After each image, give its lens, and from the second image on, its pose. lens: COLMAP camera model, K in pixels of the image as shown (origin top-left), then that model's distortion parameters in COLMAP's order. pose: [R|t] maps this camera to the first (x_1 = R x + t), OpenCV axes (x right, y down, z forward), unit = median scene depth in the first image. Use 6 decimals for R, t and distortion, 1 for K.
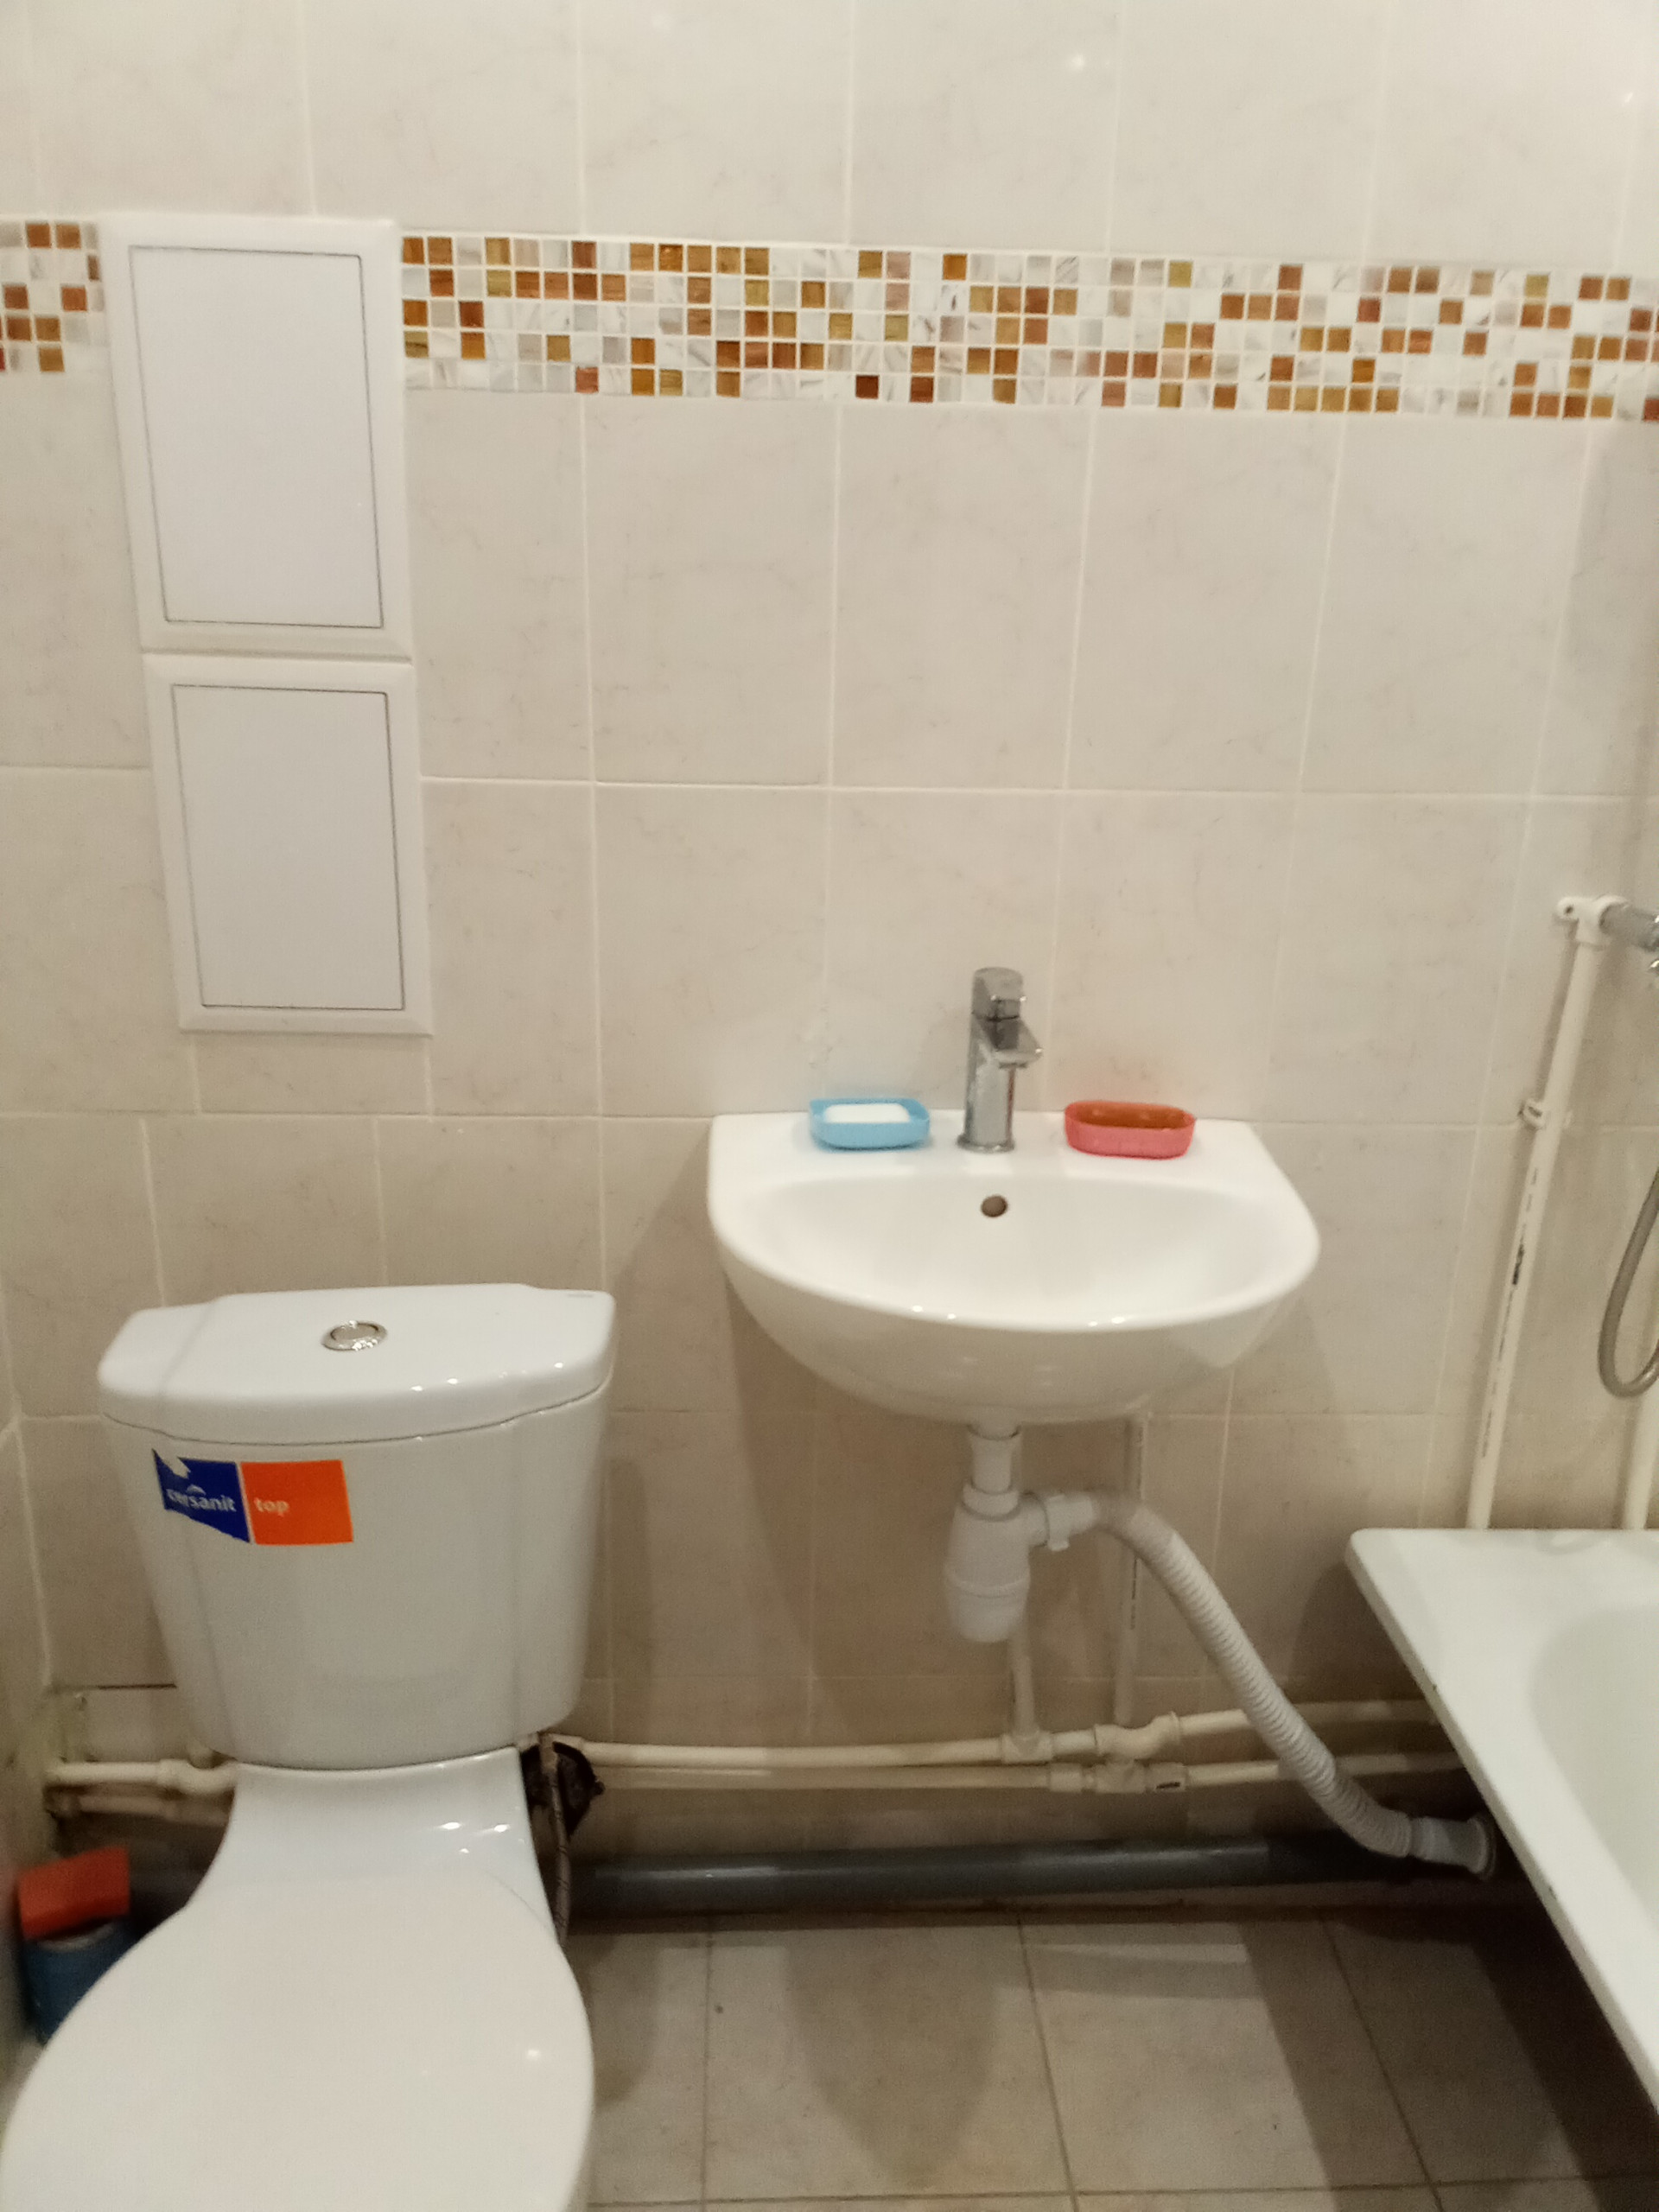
lens RADIAL K [[1689.6, 0, 821.2], [0, 1689.6, 1121.7], [0, 0, 1]] dist [0.097427, -0.142665]
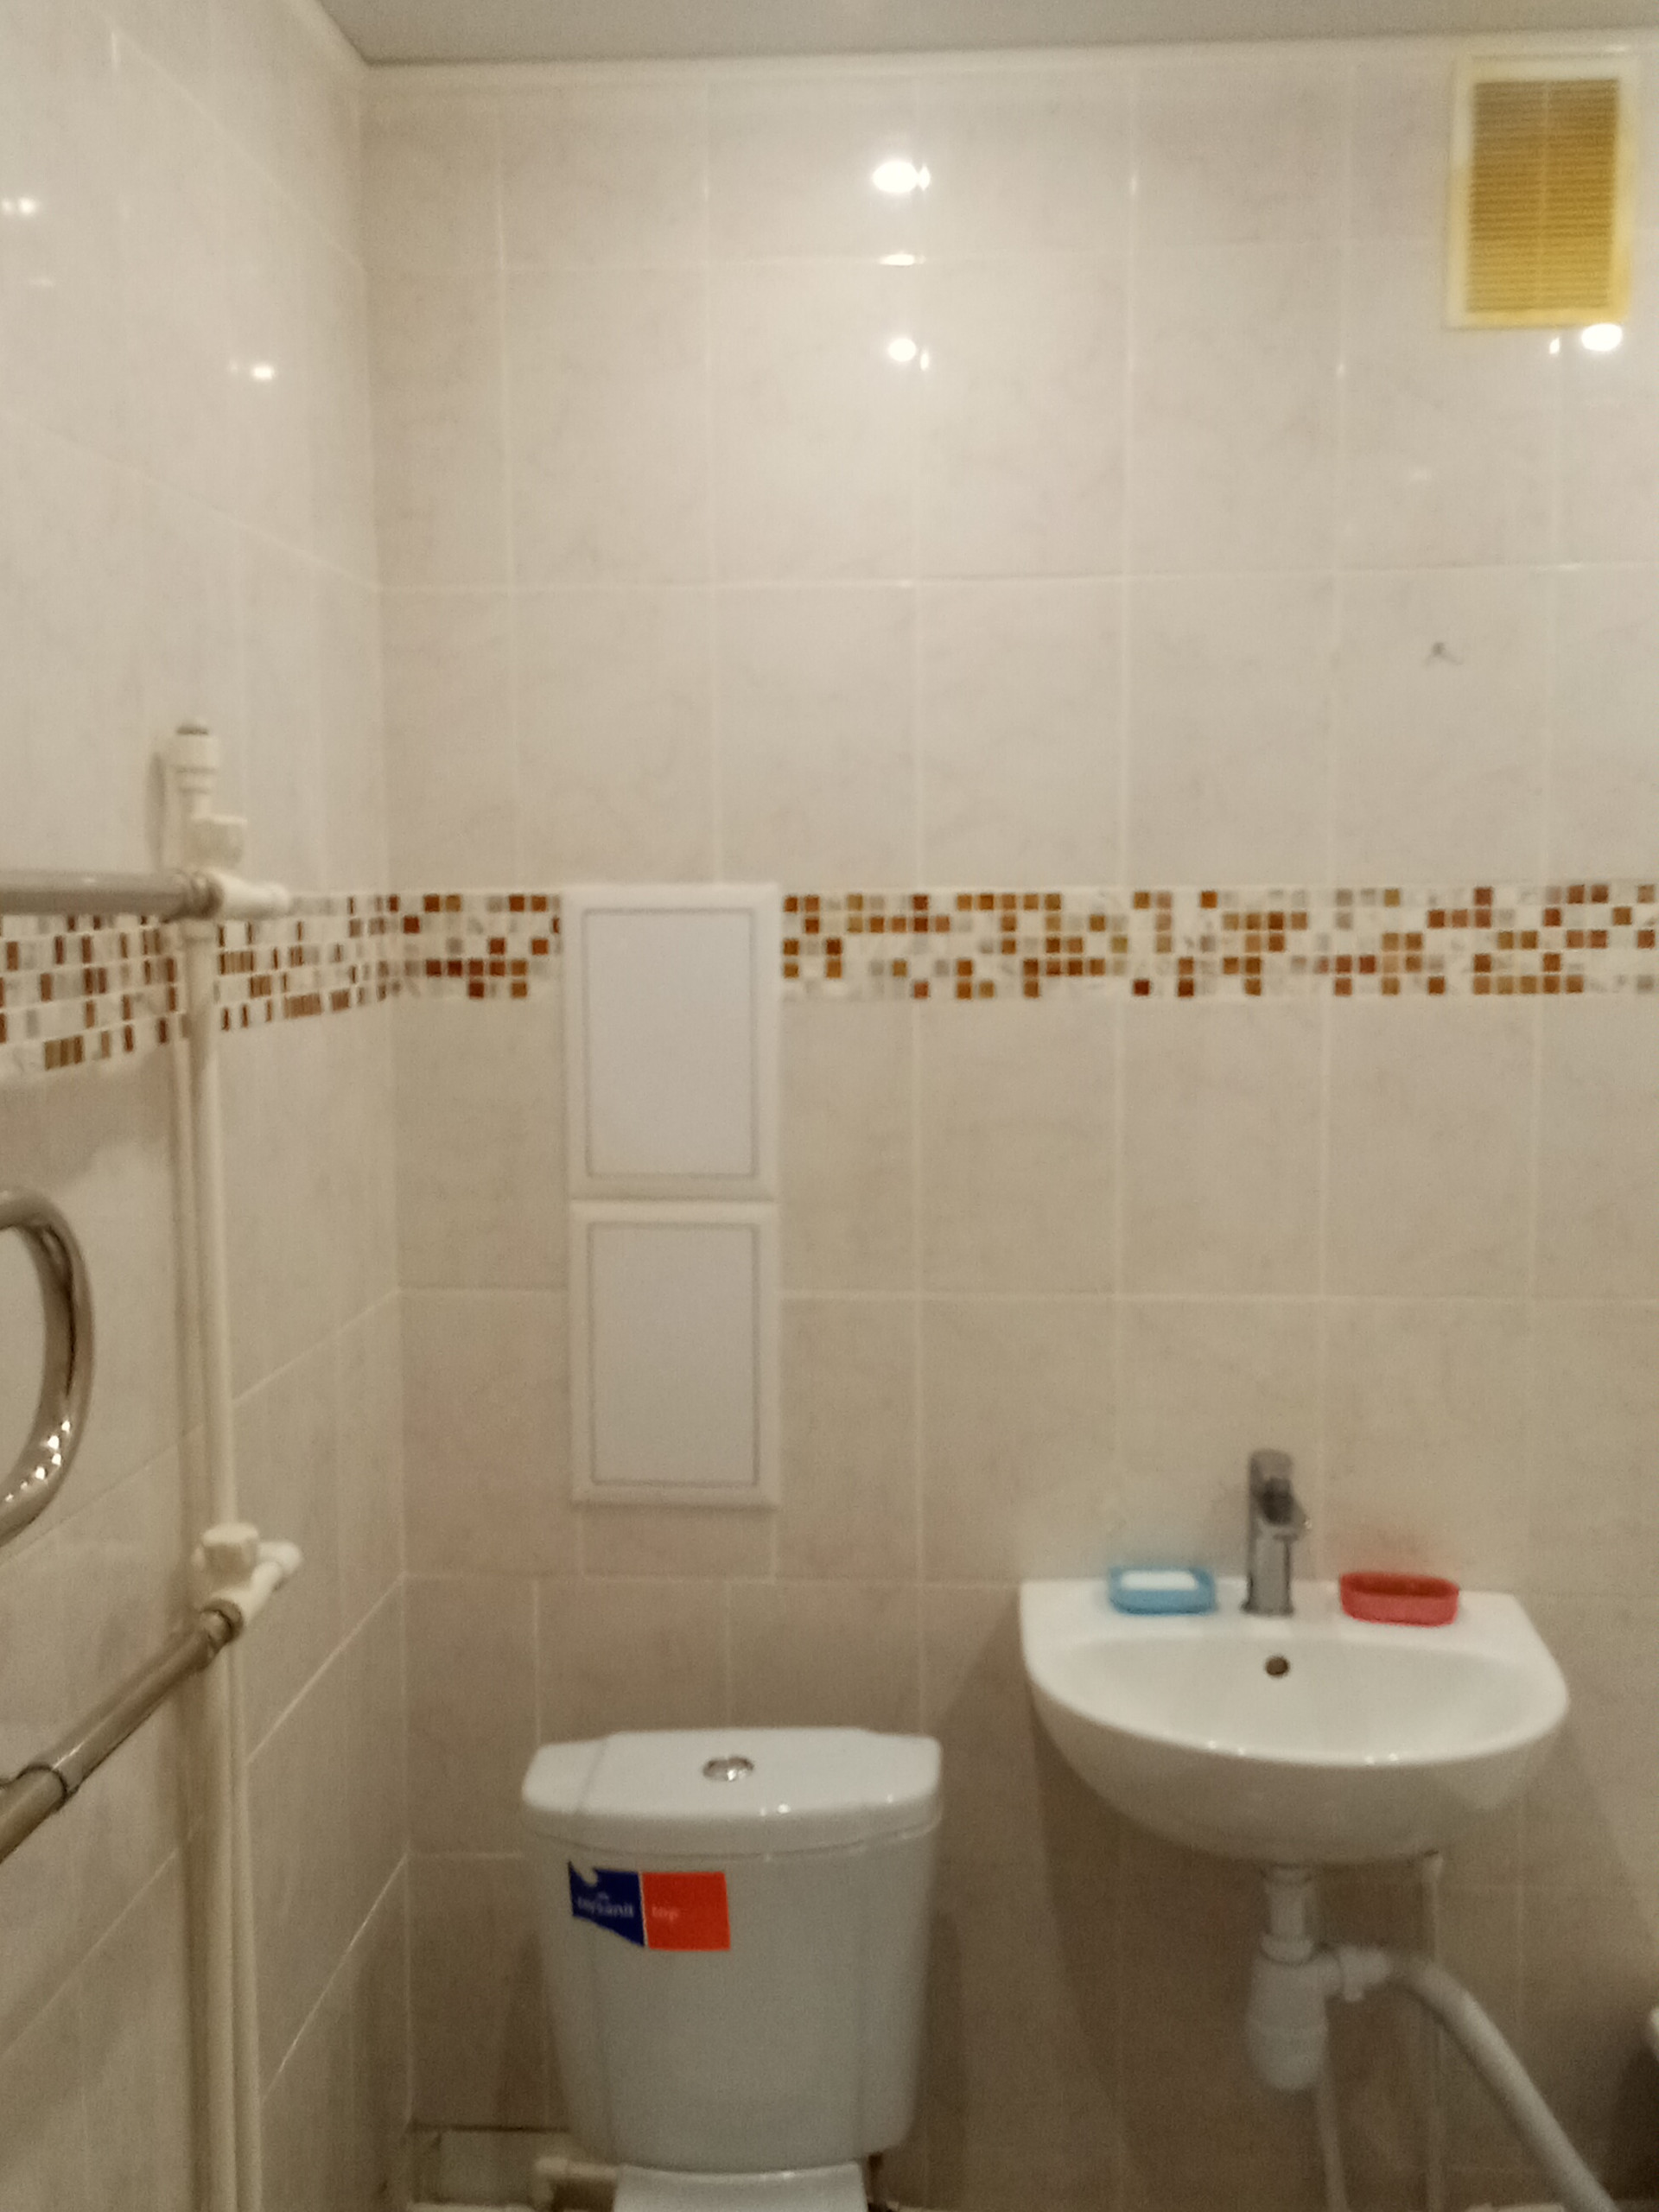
lens RADIAL K [[2004.9, 0, 823.1], [0, 2004.9, 1115.9], [0, 0, 1]] dist [0.048899, -0.009715]
pose [[0.991791, -0.020280, -0.126254, -0.021154], [-0.010274, 0.971514, -0.236757, 0.015866], [0.127459, 0.236111, 0.963331, -0.434274]]
